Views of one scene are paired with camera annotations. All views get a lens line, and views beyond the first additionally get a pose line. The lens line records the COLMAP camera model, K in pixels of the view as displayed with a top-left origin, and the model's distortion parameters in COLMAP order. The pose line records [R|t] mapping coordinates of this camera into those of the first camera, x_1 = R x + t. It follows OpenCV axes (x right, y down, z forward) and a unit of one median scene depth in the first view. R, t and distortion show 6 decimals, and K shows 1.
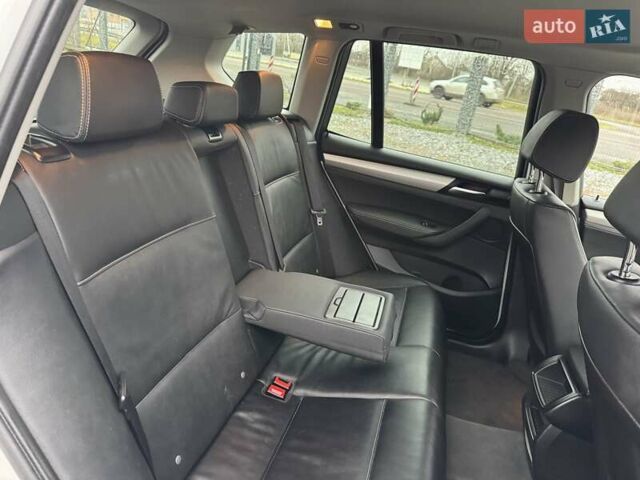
lens RADIAL K [[457.2, 0, 328.4], [0, 457.2, 241.3], [0, 0, 1]] dist [0.079433, -0.080737]
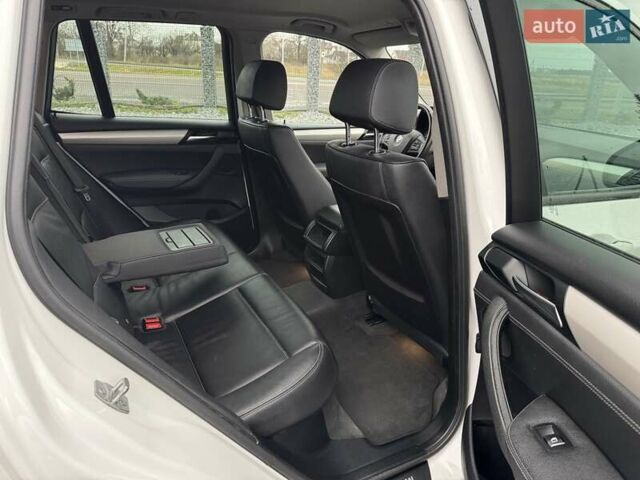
lens RADIAL K [[457.2, 0, 328.4], [0, 457.2, 241.3], [0, 0, 1]] dist [0.079433, -0.080737]
pose [[0.715193, -0.365134, 0.595966, -0.293482], [0.322075, 0.928932, 0.182627, 0.033270], [-0.620296, 0.061332, 0.781966, -0.162813]]
